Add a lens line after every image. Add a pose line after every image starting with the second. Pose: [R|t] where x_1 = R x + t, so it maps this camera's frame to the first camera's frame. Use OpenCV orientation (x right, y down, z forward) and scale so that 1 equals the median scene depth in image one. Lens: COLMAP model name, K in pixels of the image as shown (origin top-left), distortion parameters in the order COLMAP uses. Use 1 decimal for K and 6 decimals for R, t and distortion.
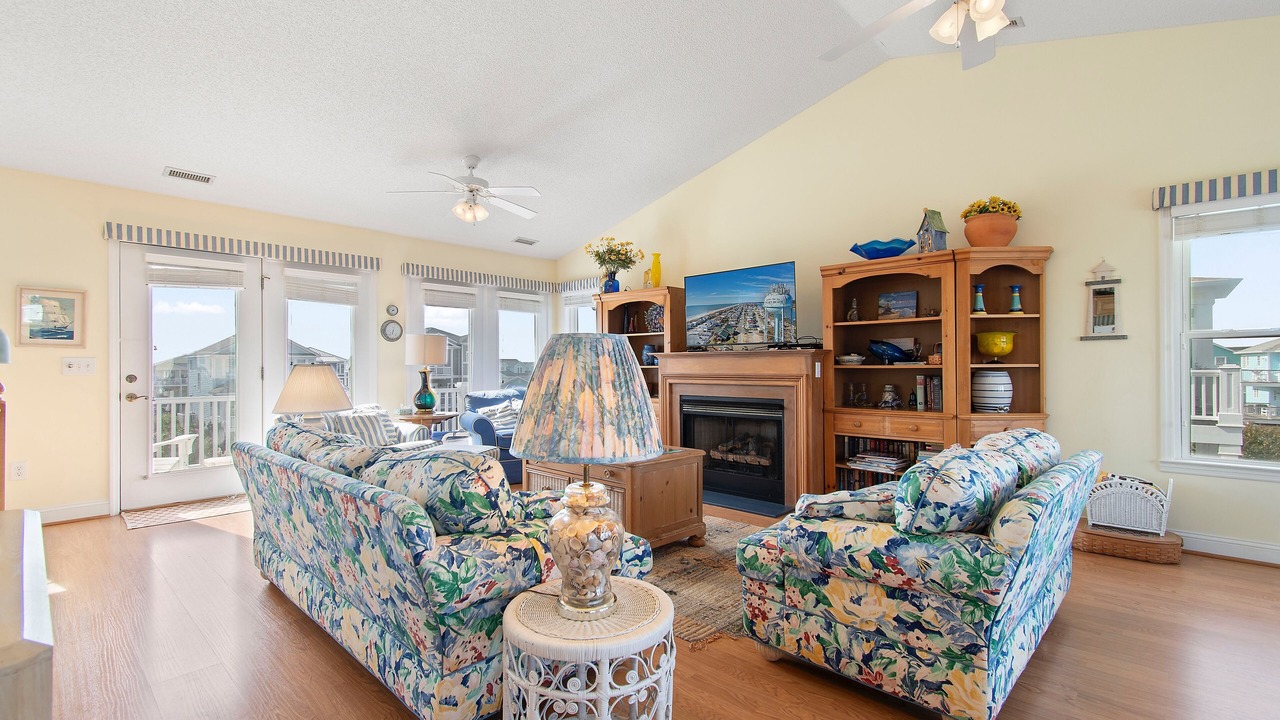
lens RADIAL K [[577.4, 0, 640.0], [0, 577.4, 360.0], [0, 0, 1]] dist [0.001122, 0.000253]
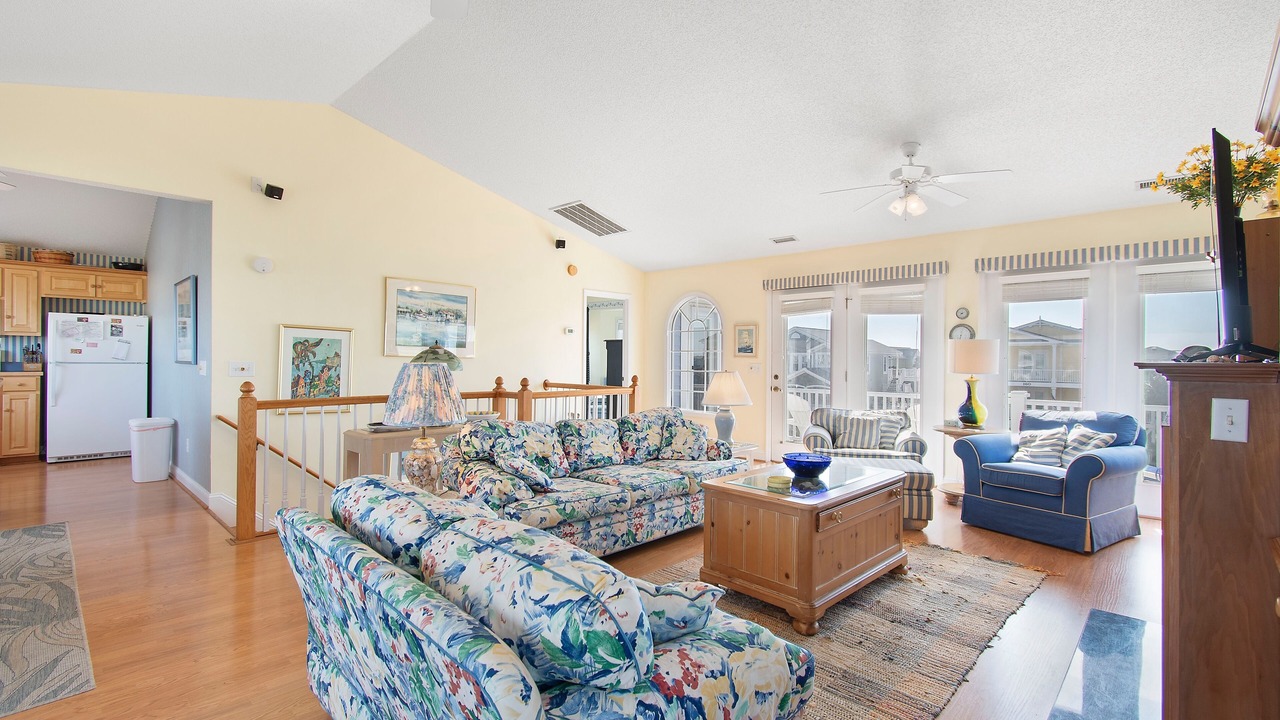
lens RADIAL K [[569.6, 0, 639.7], [0, 569.6, 345.9], [0, 0, 1]] dist [0.002040, 0.000437]
pose [[-0.020786, -0.020573, -0.999572, 0.581486], [0.002628, 0.999784, -0.020632, -0.018422], [0.999780, -0.003056, -0.020727, 0.577665]]
